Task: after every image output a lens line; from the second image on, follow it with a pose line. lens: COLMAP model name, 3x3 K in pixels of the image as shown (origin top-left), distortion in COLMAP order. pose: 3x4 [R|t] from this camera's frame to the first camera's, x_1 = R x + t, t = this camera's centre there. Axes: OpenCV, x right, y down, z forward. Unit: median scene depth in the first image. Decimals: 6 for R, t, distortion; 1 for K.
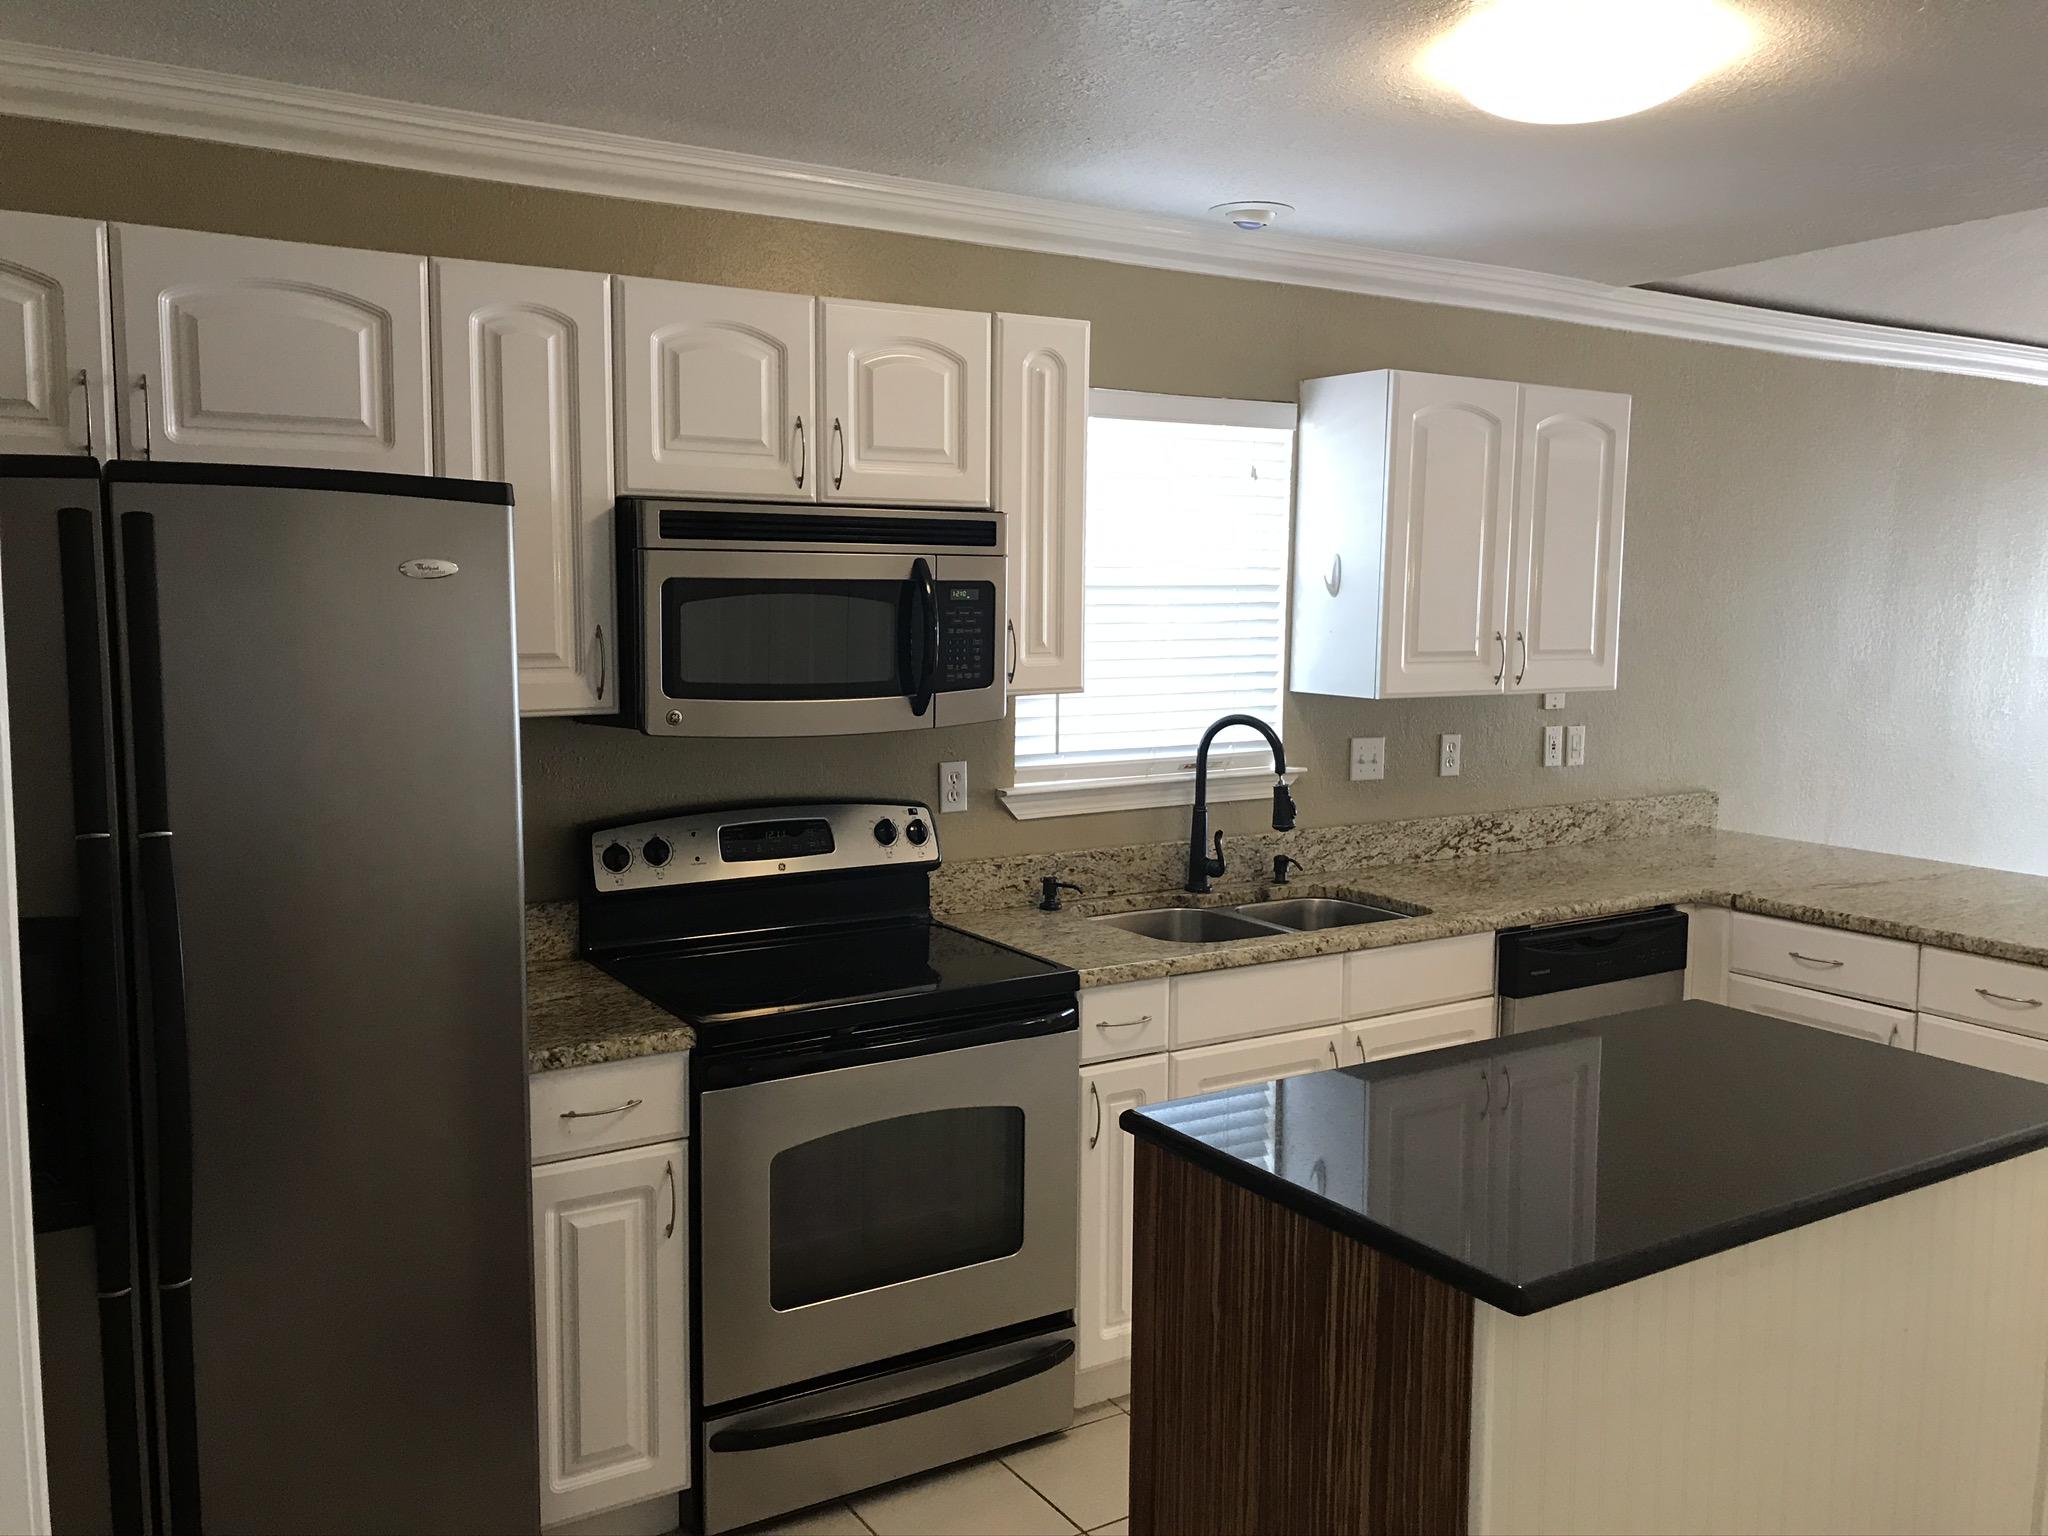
lens RADIAL K [[1674.1, 0, 1016.6], [0, 1674.1, 772.1], [0, 0, 1]] dist [0.026966, -0.019106]
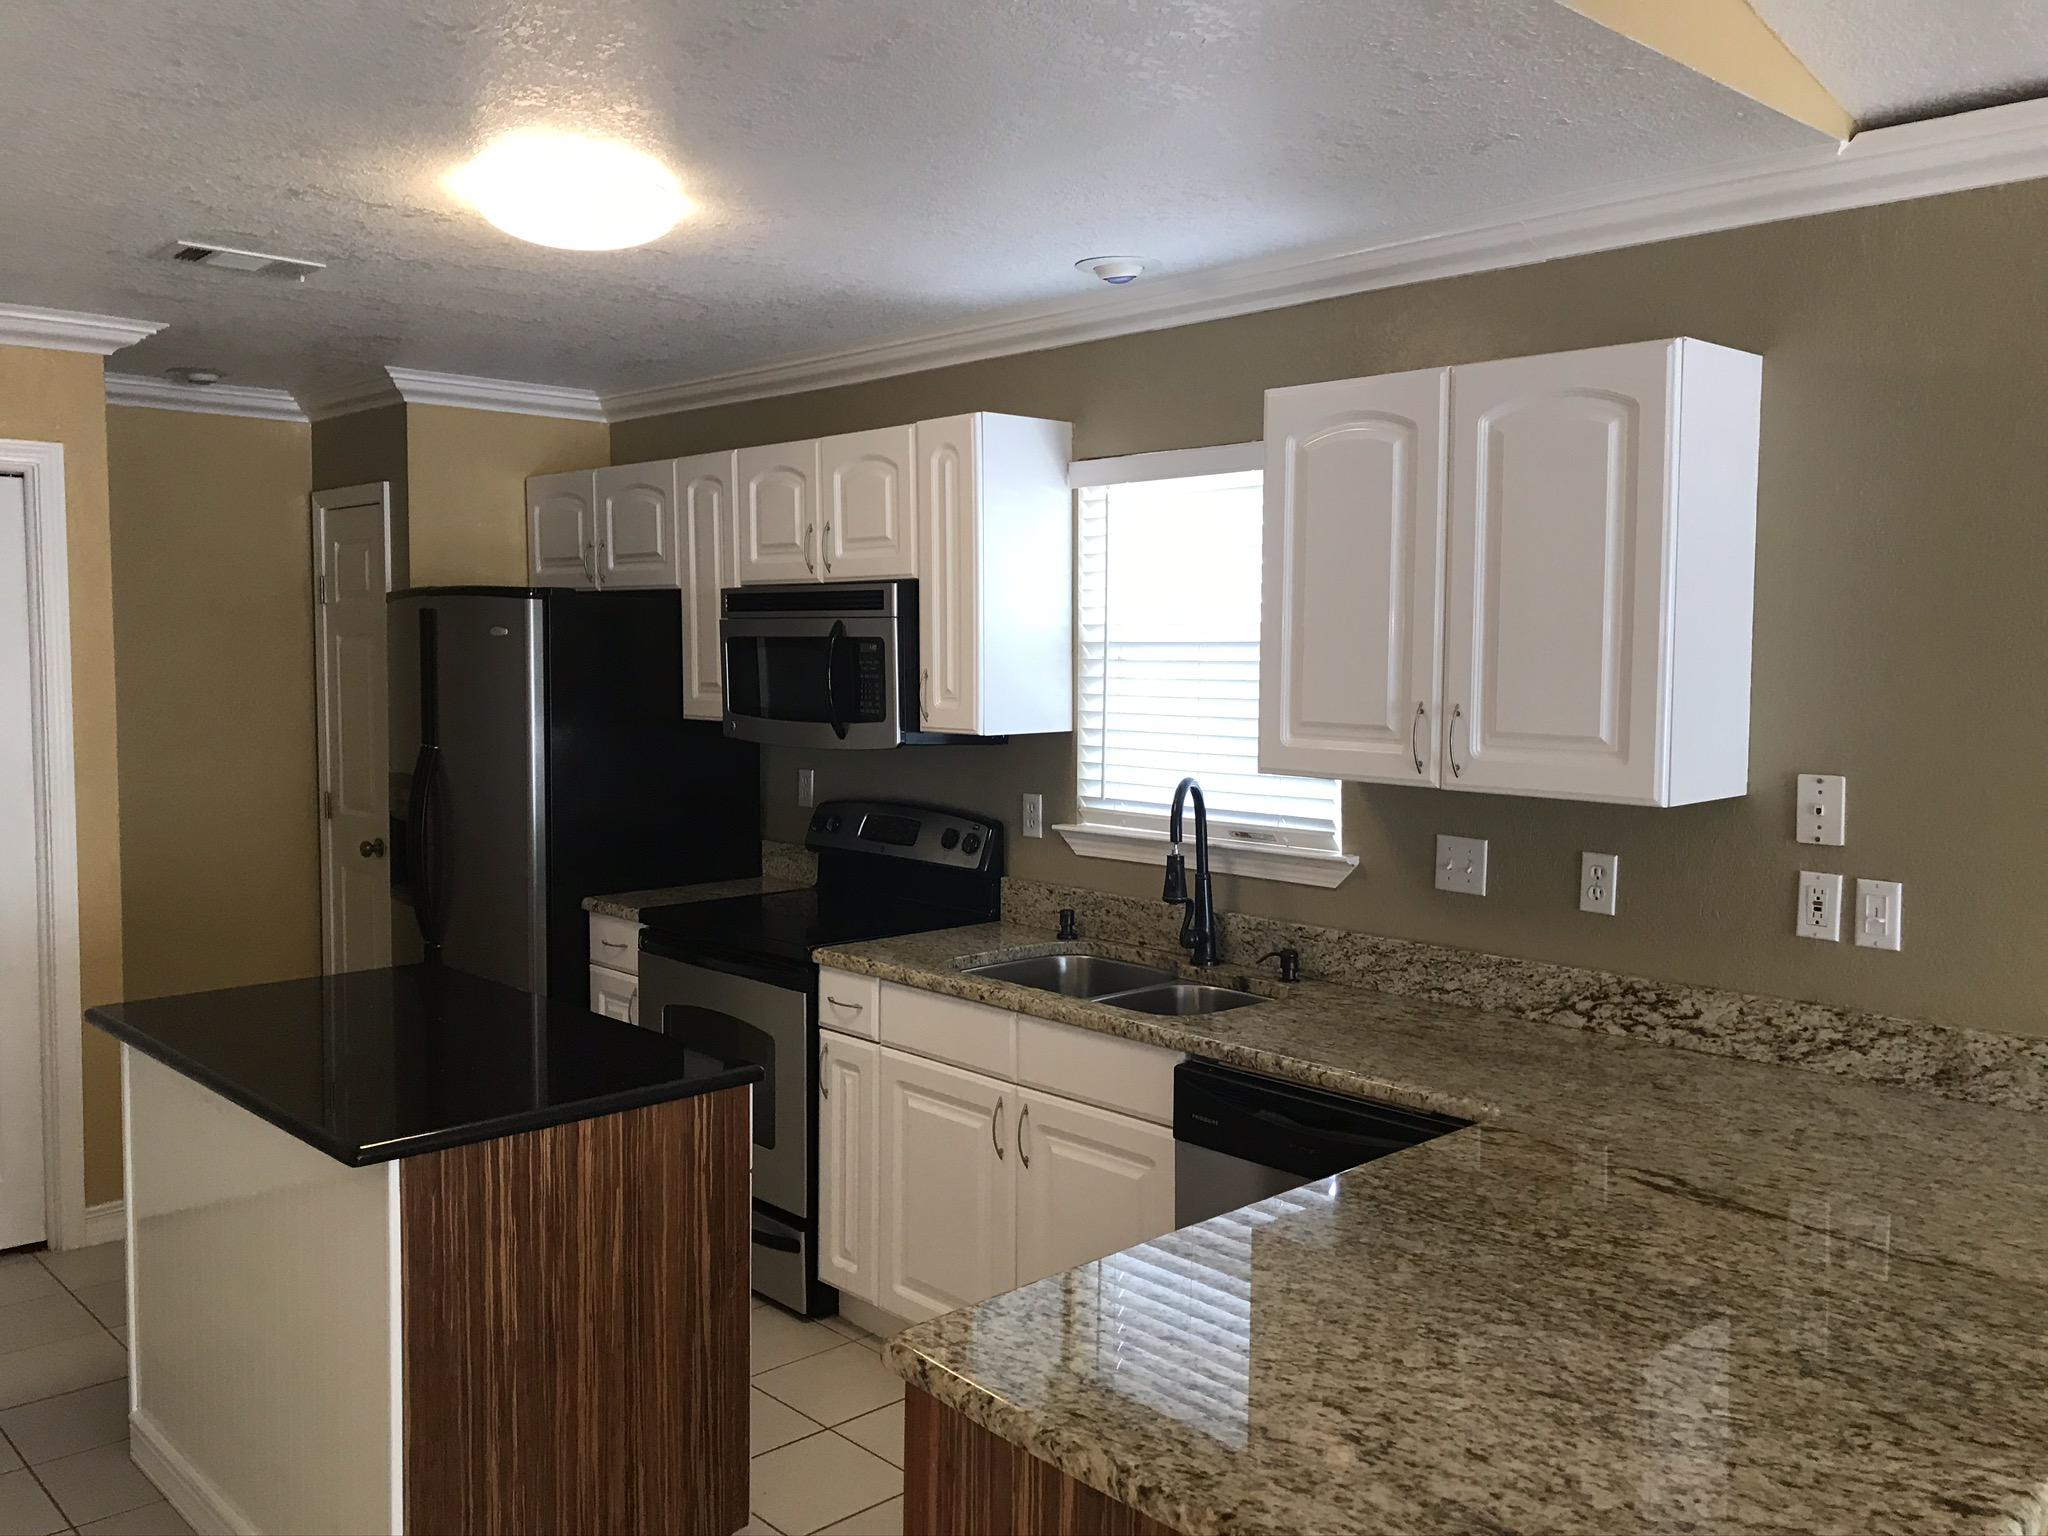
lens RADIAL K [[1674.1, 0, 994.7], [0, 1674.1, 767.3], [0, 0, 1]] dist [0.026966, -0.019106]
pose [[0.192833, 0.066401, -0.978982, 0.935703], [-0.116774, 0.992170, 0.044294, -0.062500], [0.974258, 0.105778, 0.199077, 0.636996]]
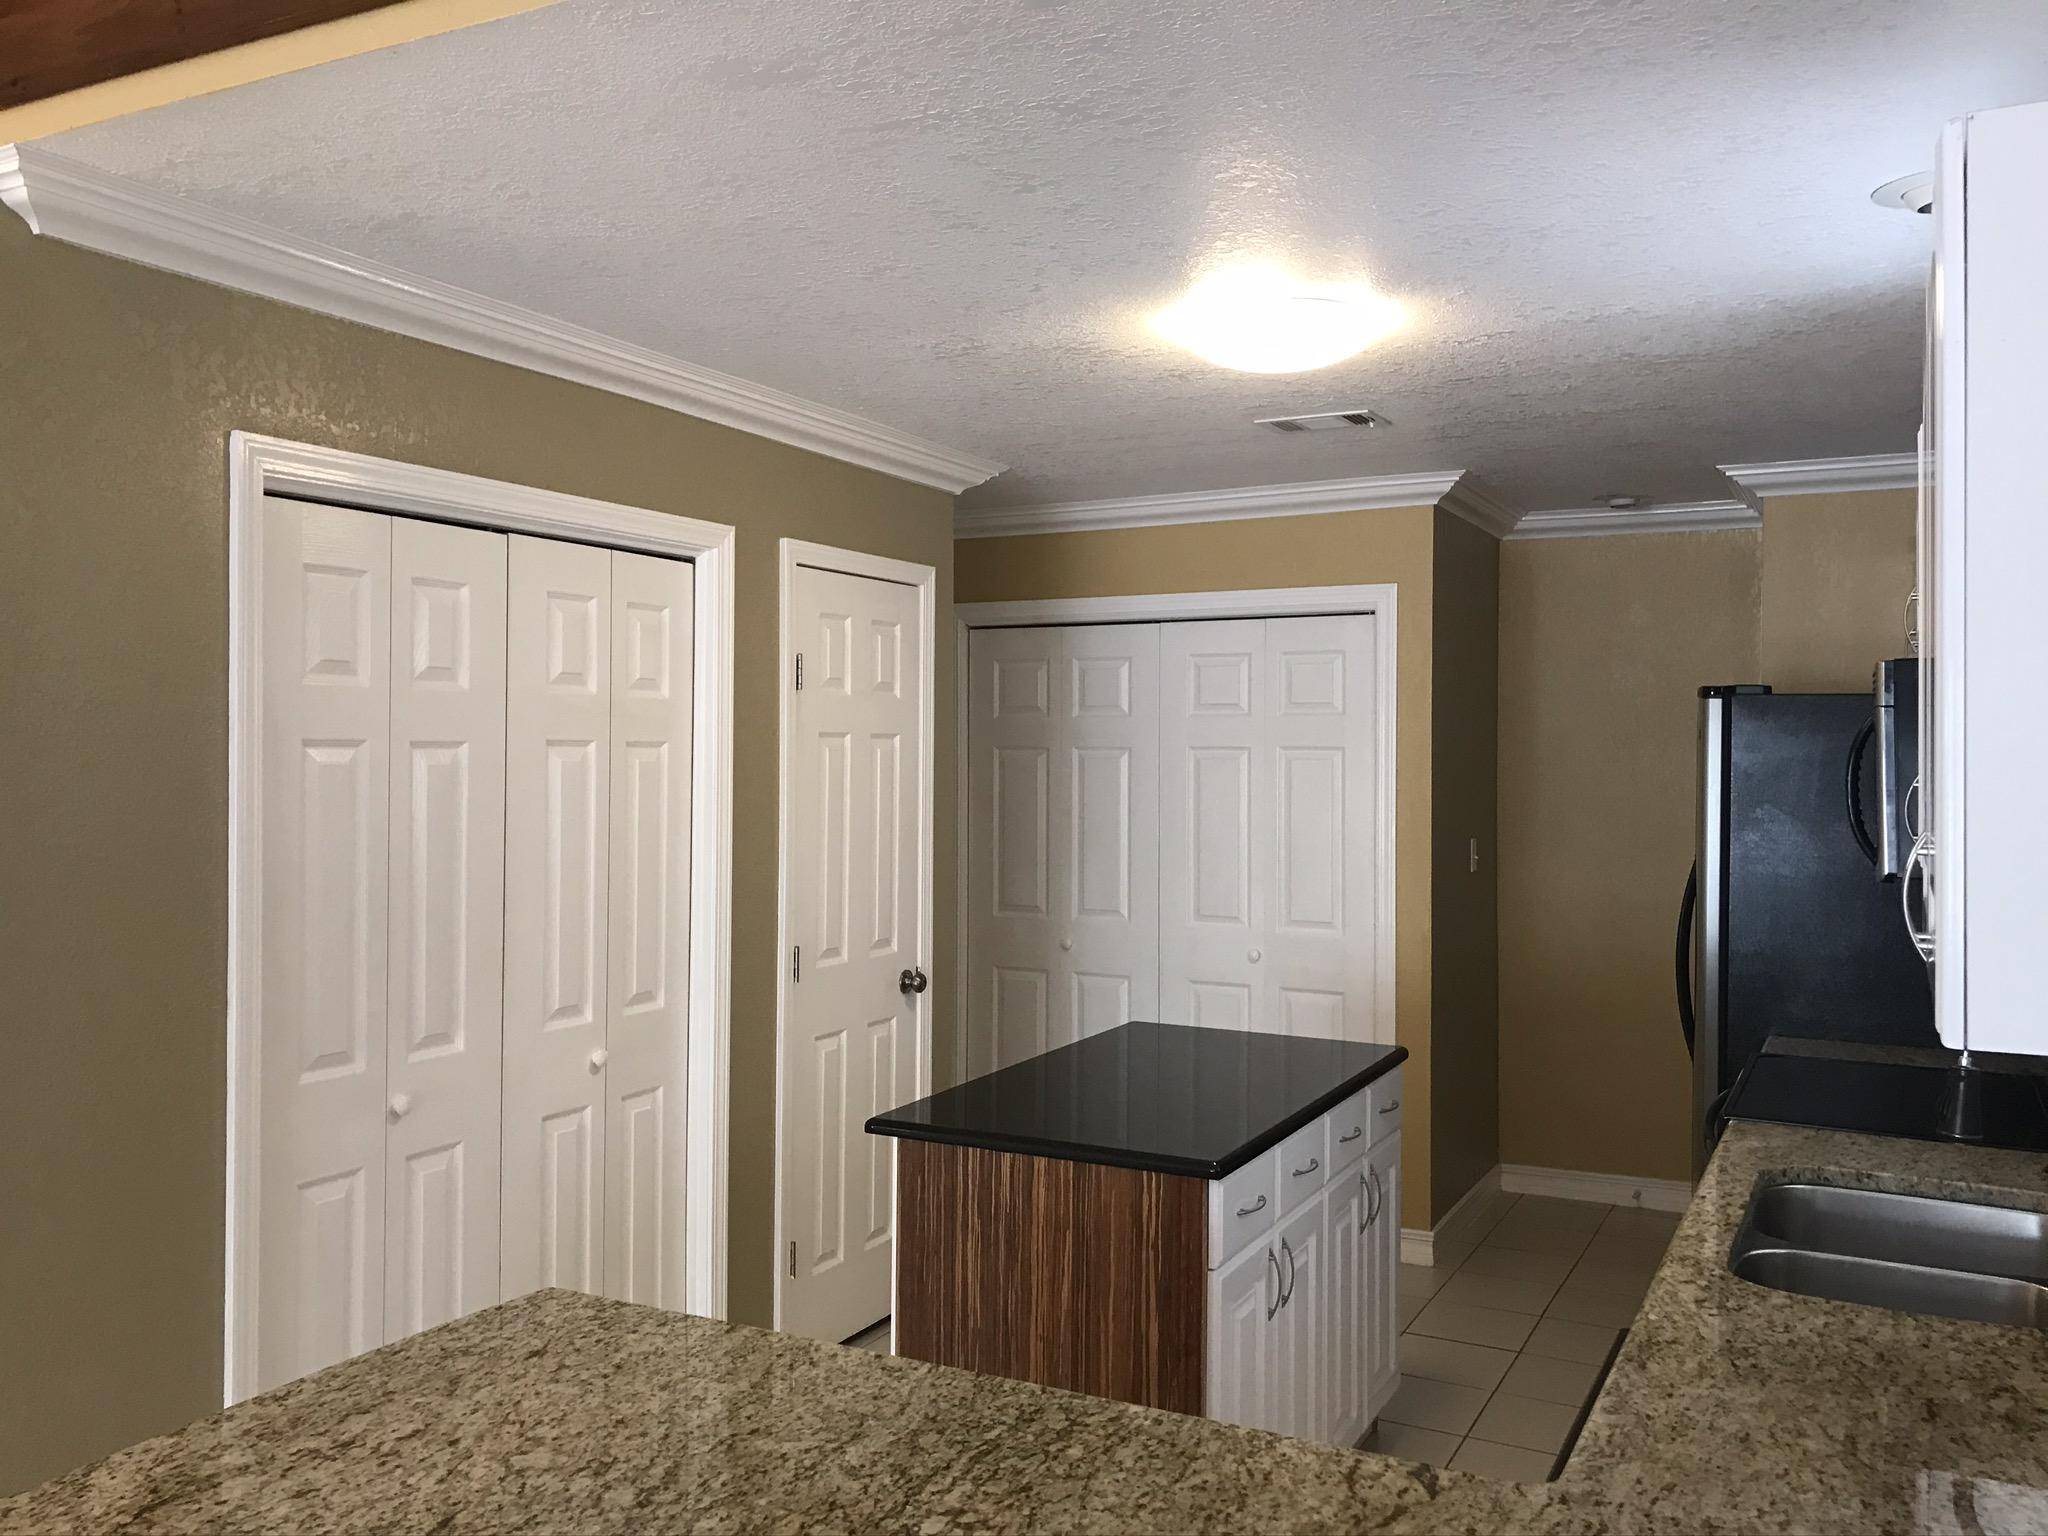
lens RADIAL K [[1674.1, 0, 1031.4], [0, 1674.1, 751.7], [0, 0, 1]] dist [0.026966, -0.019106]
pose [[-0.858561, -0.013856, -0.512524, 0.673800], [-0.074134, 0.992485, 0.097355, -0.122499], [0.507323, 0.121581, -0.853136, 1.193532]]
